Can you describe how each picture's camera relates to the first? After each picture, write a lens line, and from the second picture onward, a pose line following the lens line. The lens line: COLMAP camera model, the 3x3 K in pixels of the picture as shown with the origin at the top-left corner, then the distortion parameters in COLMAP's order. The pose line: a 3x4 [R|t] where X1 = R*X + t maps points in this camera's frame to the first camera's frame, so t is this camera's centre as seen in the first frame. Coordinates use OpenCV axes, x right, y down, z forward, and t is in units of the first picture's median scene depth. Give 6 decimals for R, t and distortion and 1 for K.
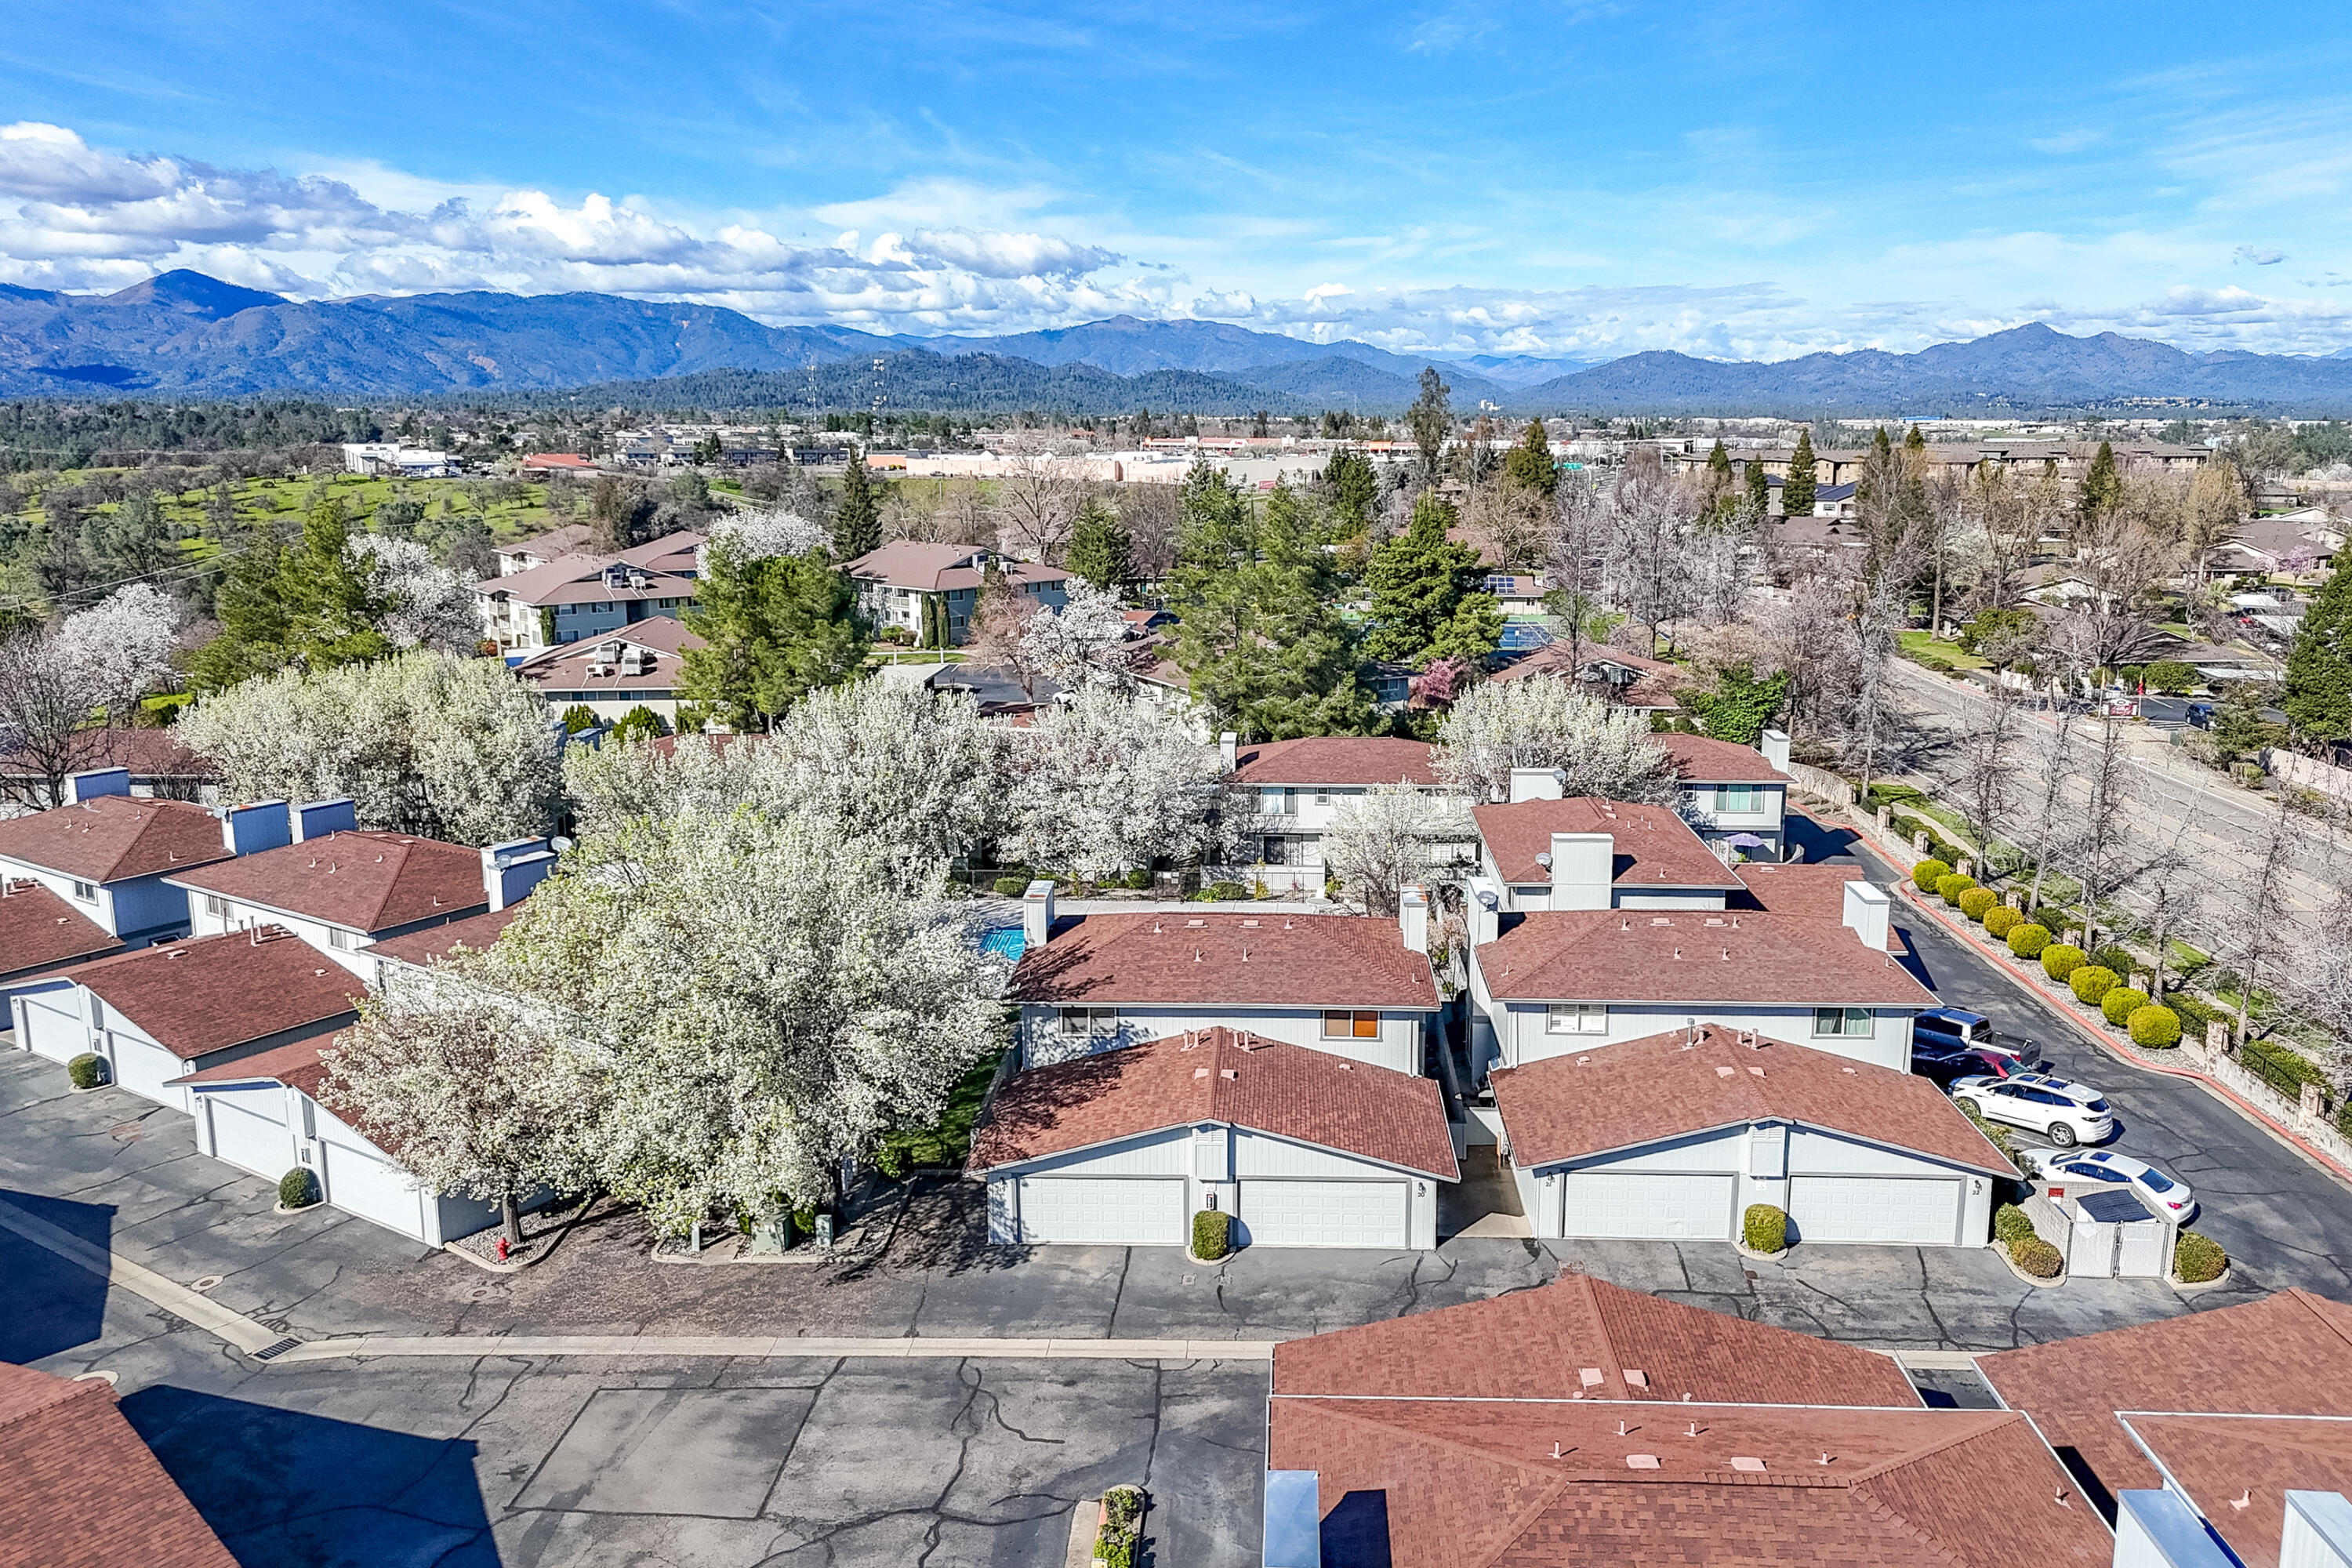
lens RADIAL K [[1740.8, 0, 1176.0], [0, 1740.8, 784.0], [0, 0, 1]] dist [0.052463, -0.042599]
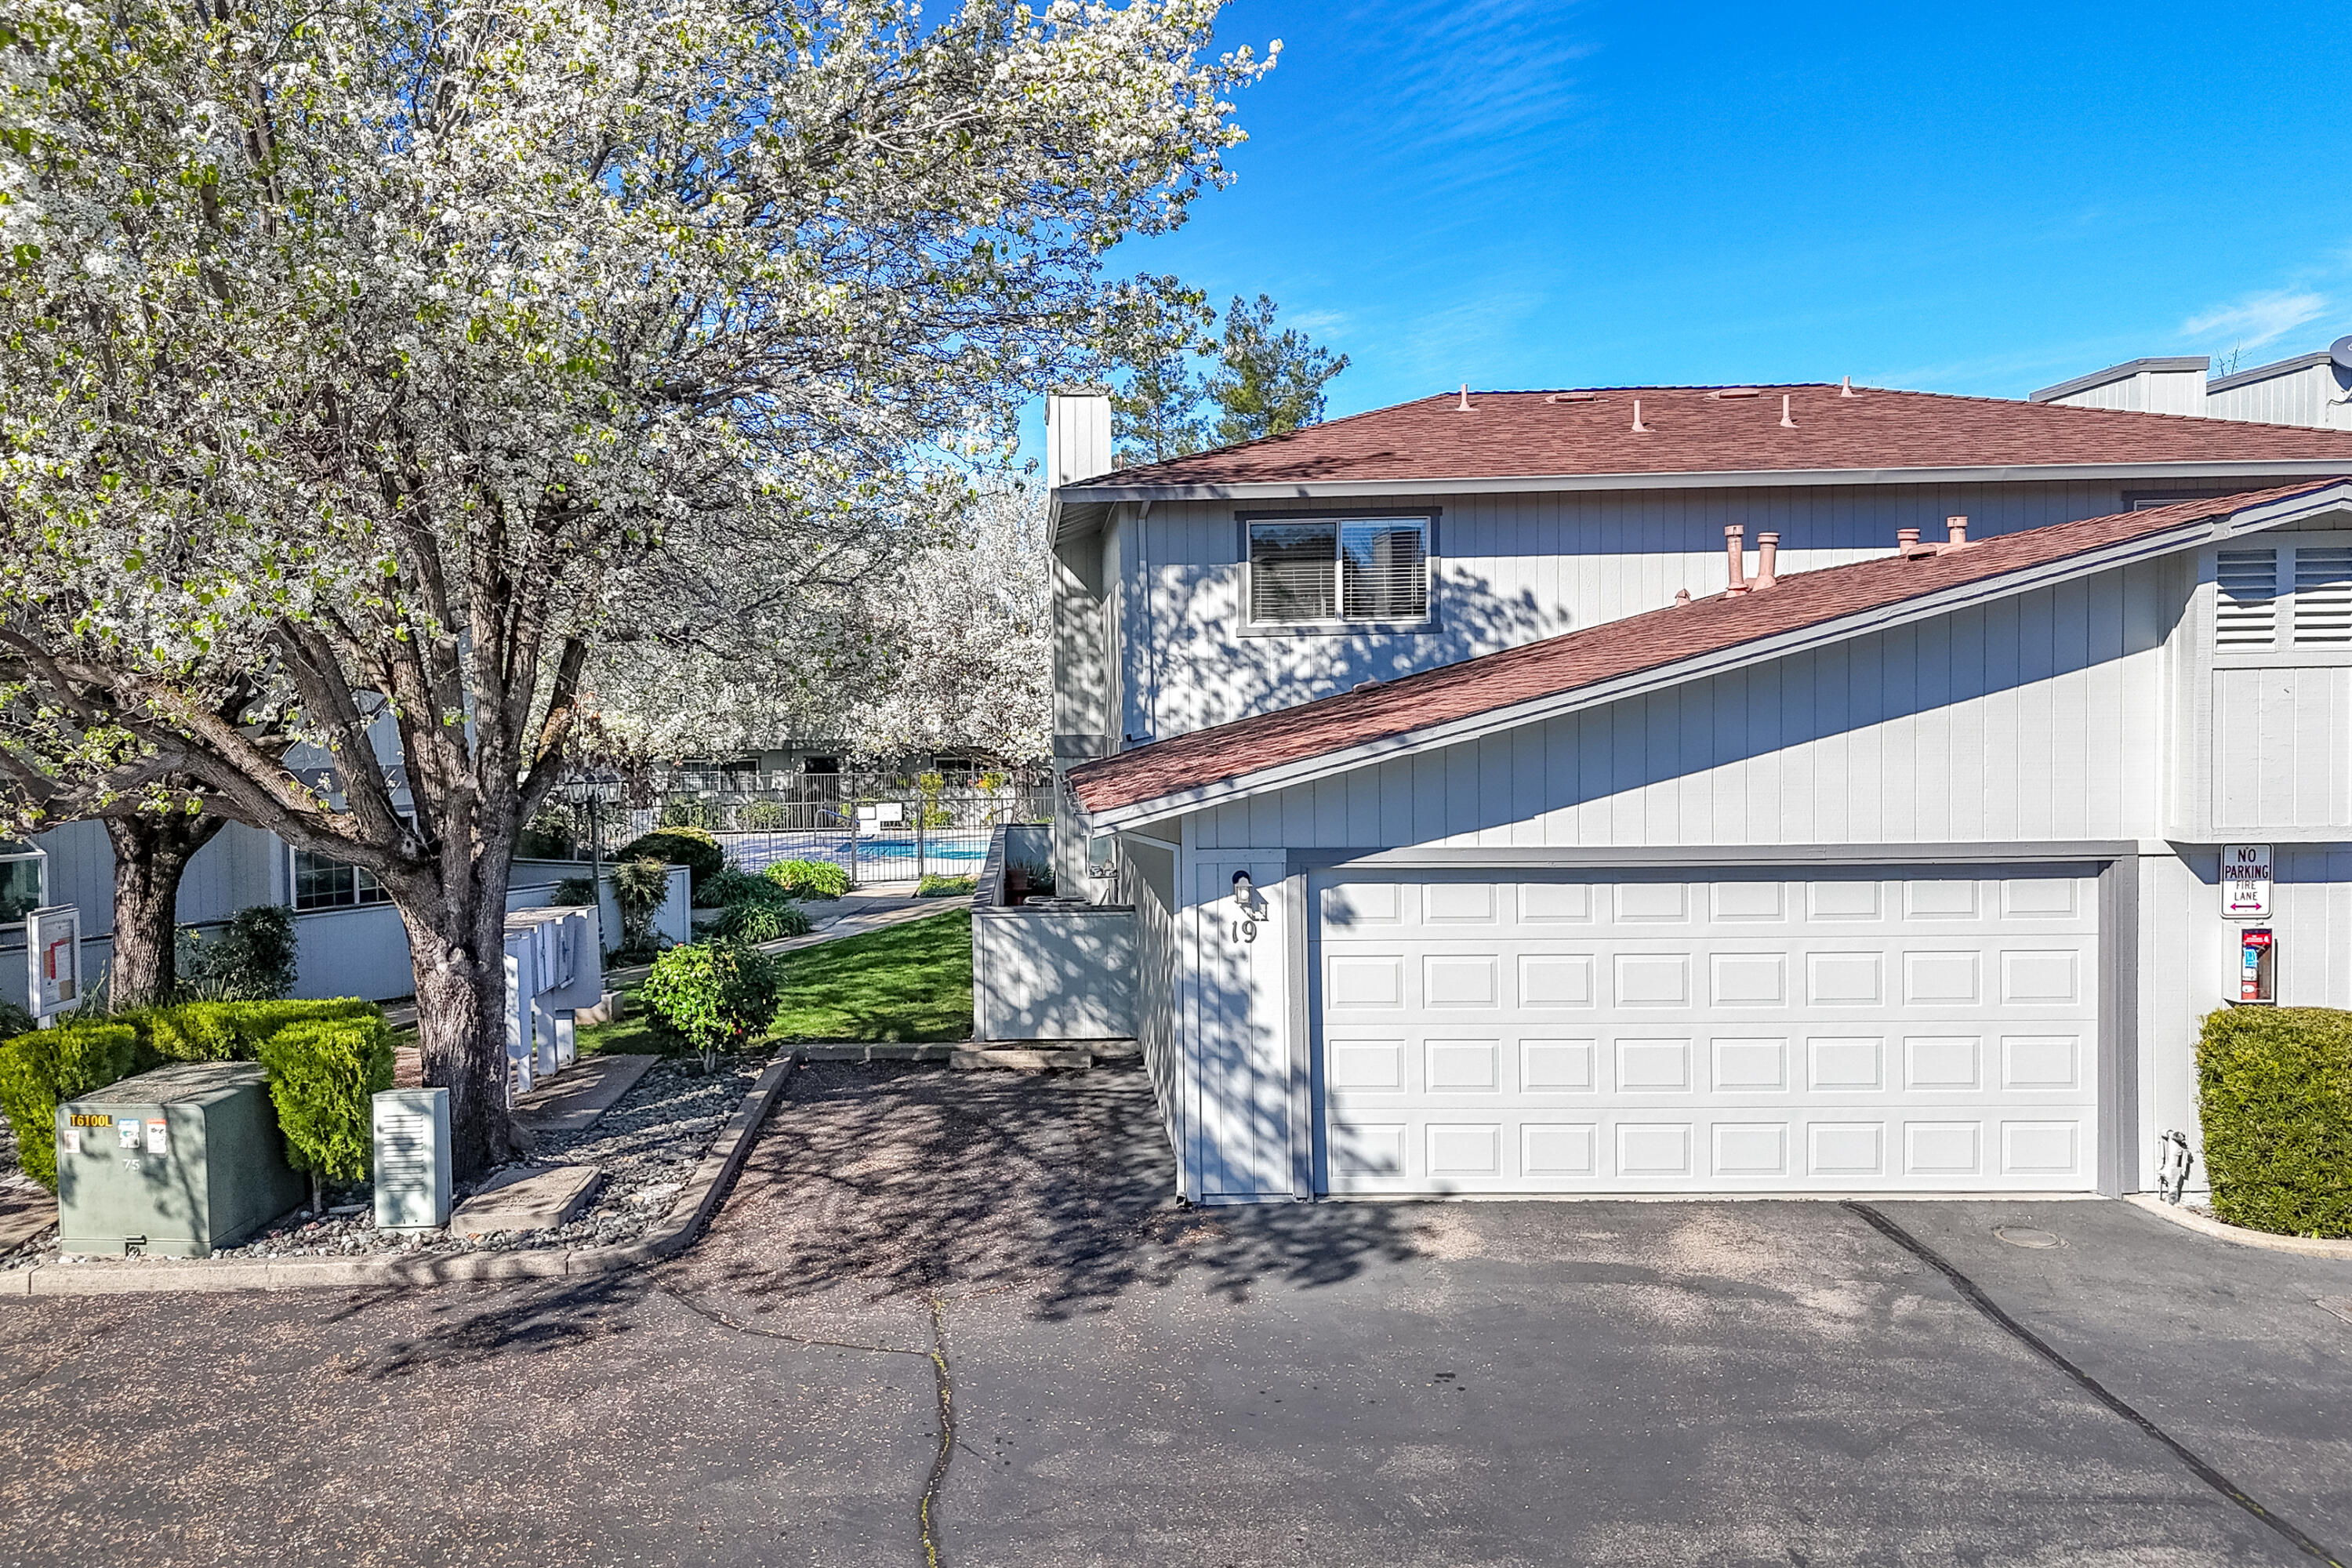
lens RADIAL K [[1778.4, 0, 960.3], [0, 1778.4, 760.1], [0, 0, 1]] dist [0.057576, -0.038557]
pose [[0.999569, -0.004918, 0.028935, -0.128349], [0.010133, 0.983072, -0.182938, 0.229243], [-0.027545, 0.183153, 0.982699, 0.711805]]
